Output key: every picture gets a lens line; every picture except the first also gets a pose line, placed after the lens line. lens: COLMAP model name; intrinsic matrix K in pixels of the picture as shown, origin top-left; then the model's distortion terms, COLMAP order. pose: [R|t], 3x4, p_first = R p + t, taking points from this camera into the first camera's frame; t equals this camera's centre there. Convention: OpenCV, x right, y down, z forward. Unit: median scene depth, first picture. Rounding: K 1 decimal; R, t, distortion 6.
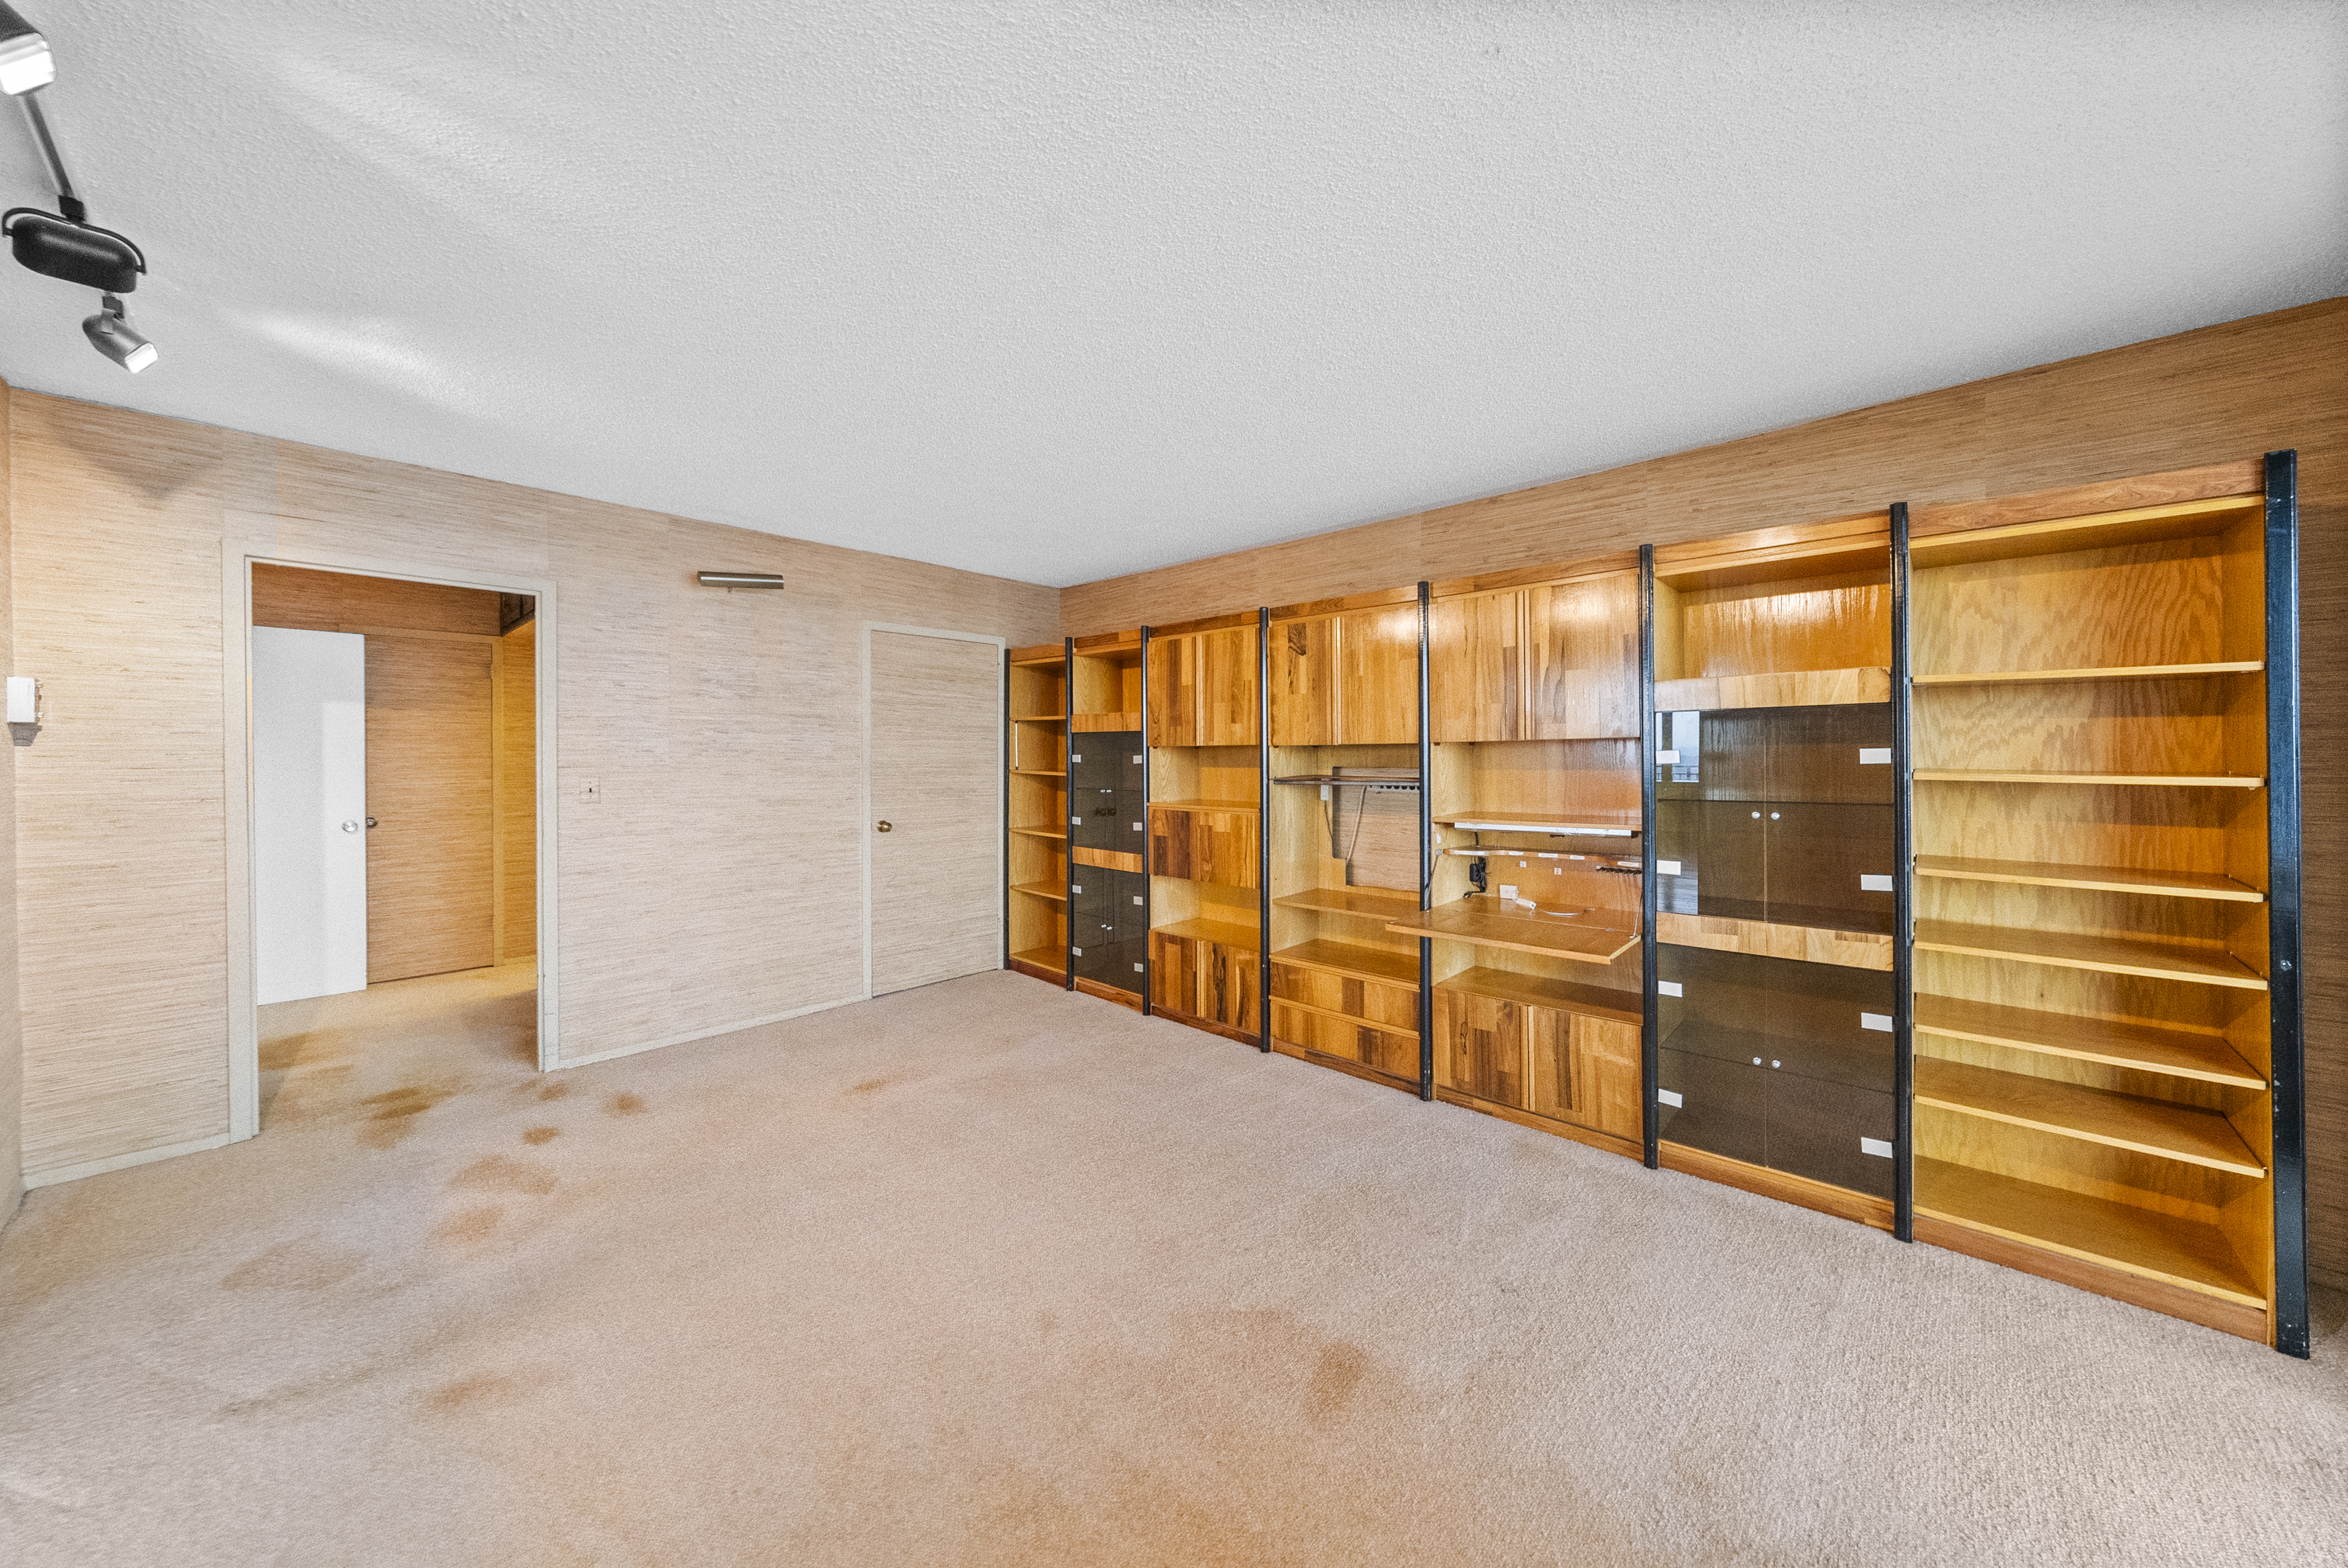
lens RADIAL K [[811.4, 0, 1170.0], [0, 811.4, 757.9], [0, 0, 1]] dist [-0.000189, -0.000001]
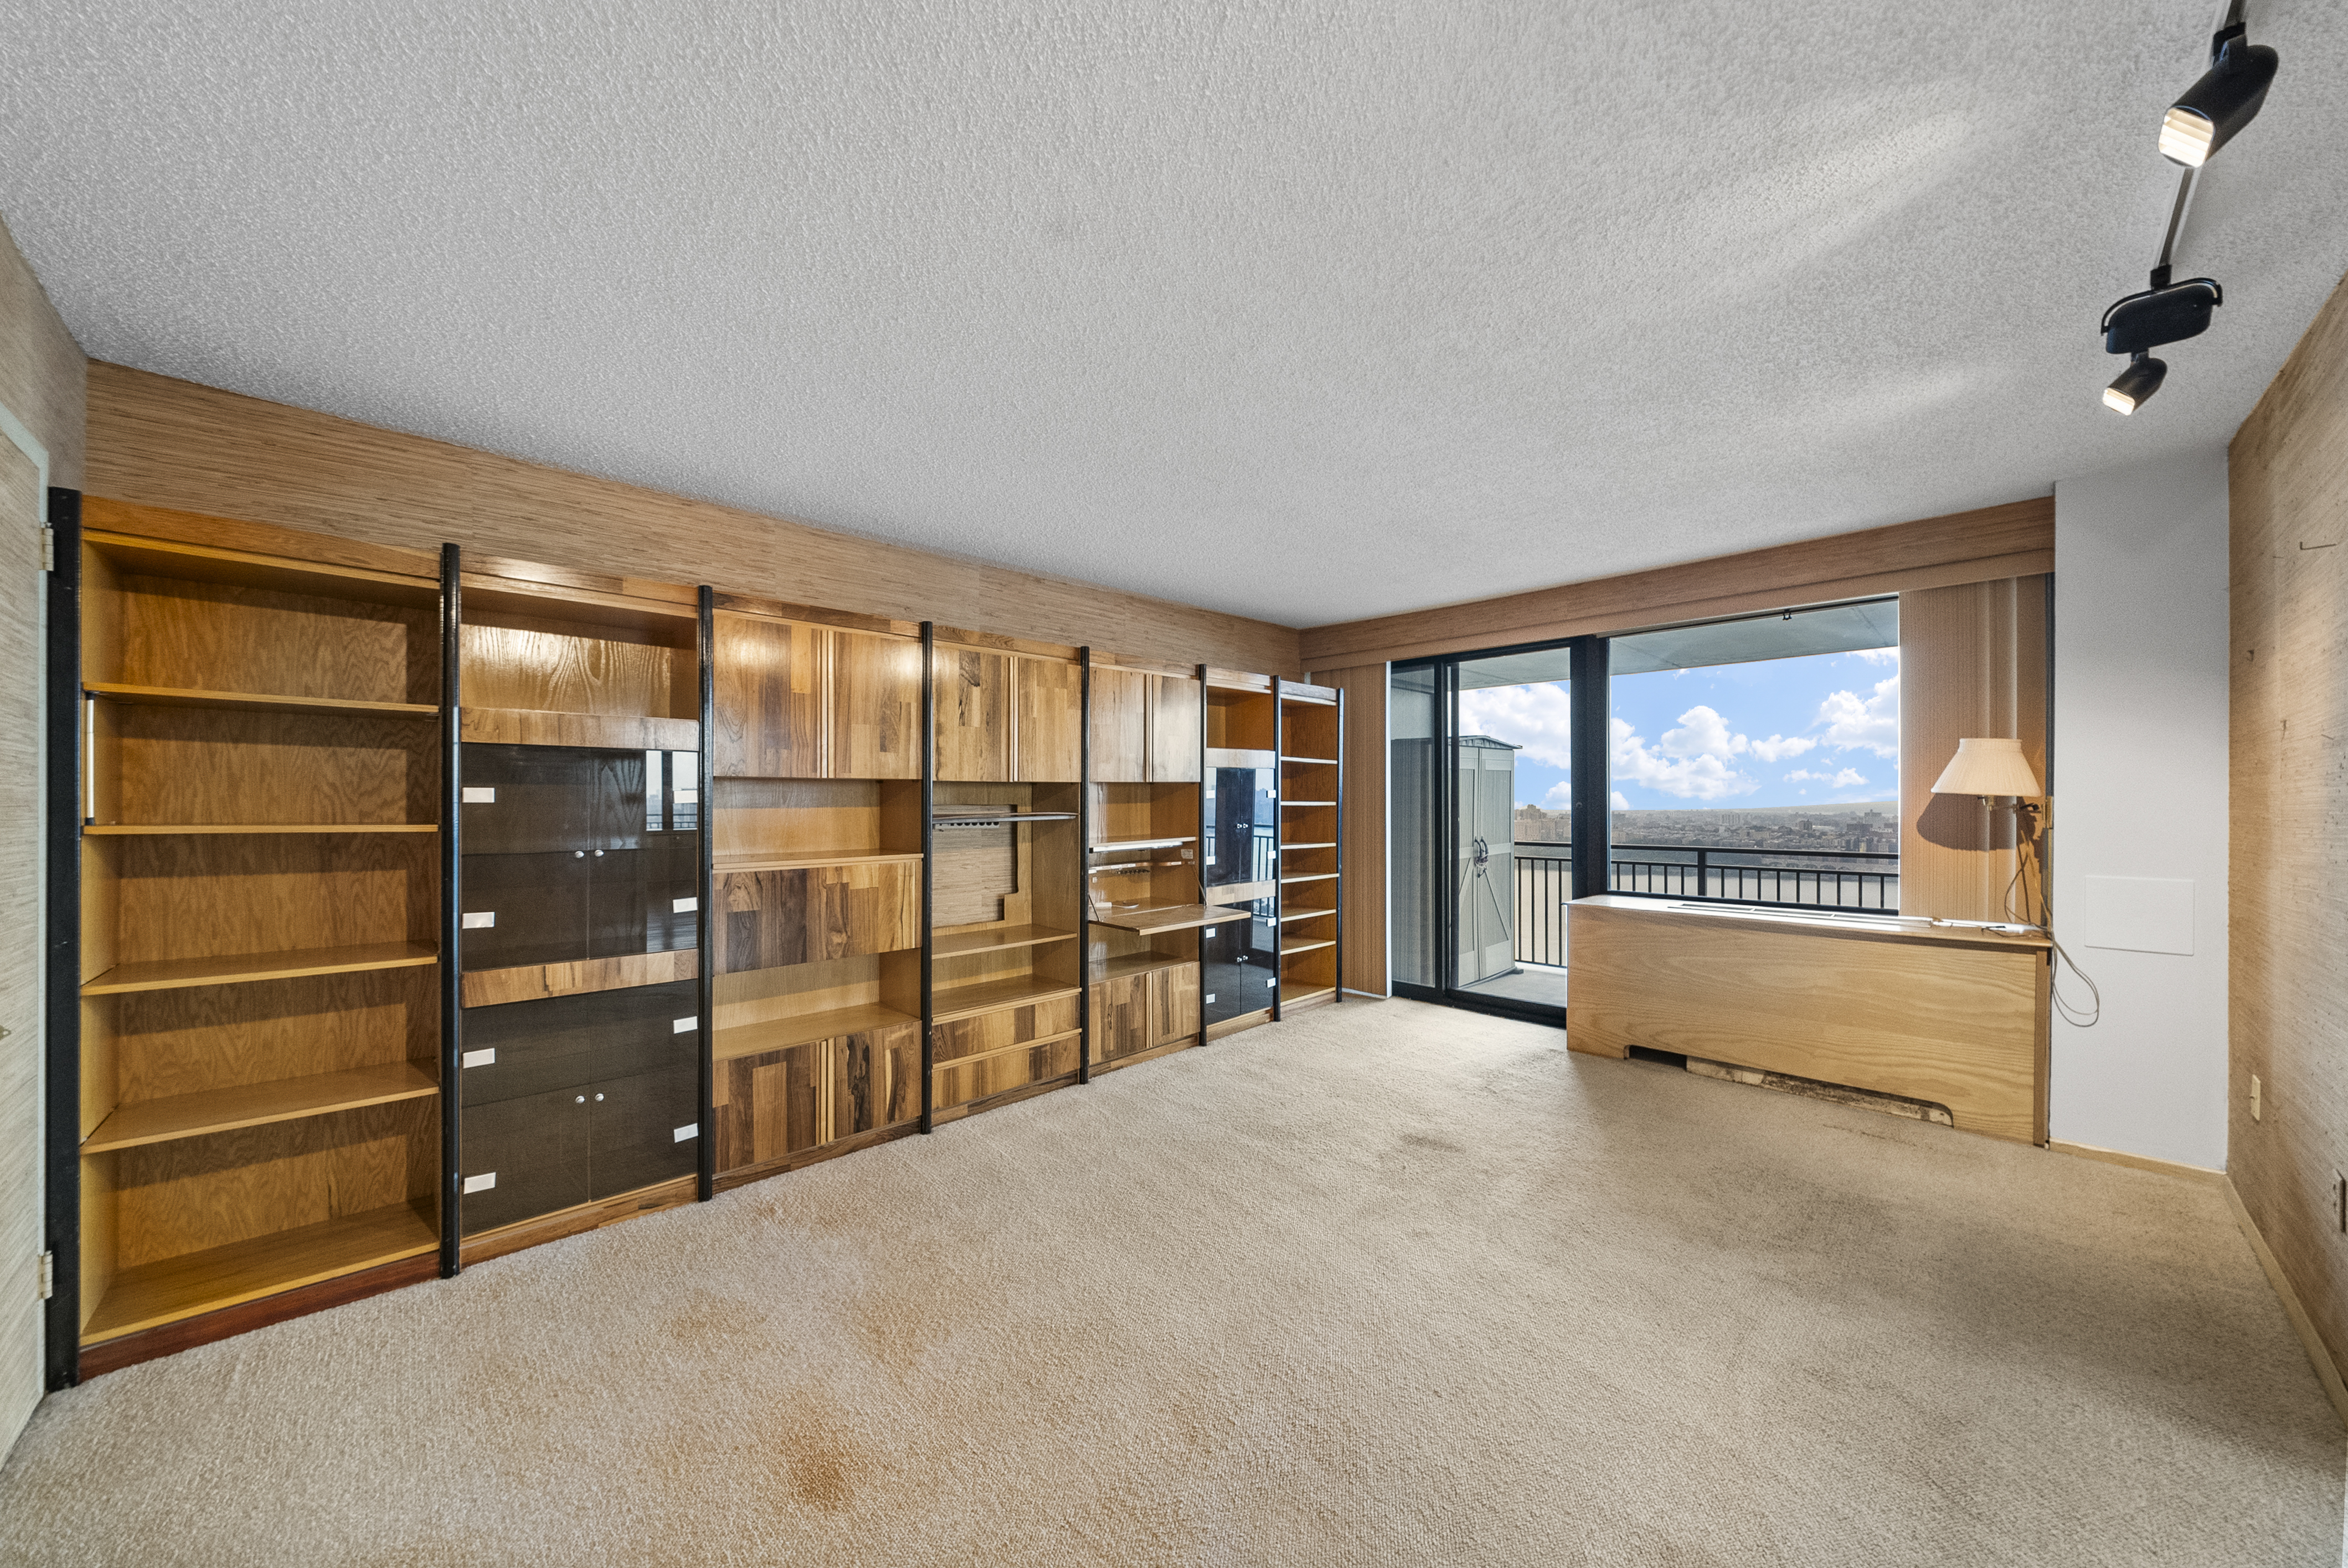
lens RADIAL K [[808.3, 0, 1182.2], [0, 808.3, 790.3], [0, 0, 1]] dist [-0.009949, 0.000056]
pose [[0.046880, 0.007312, 0.998874, -0.726499], [0.002282, 0.999970, -0.007427, 0.002451], [-0.998898, 0.002628, 0.046862, 0.676297]]
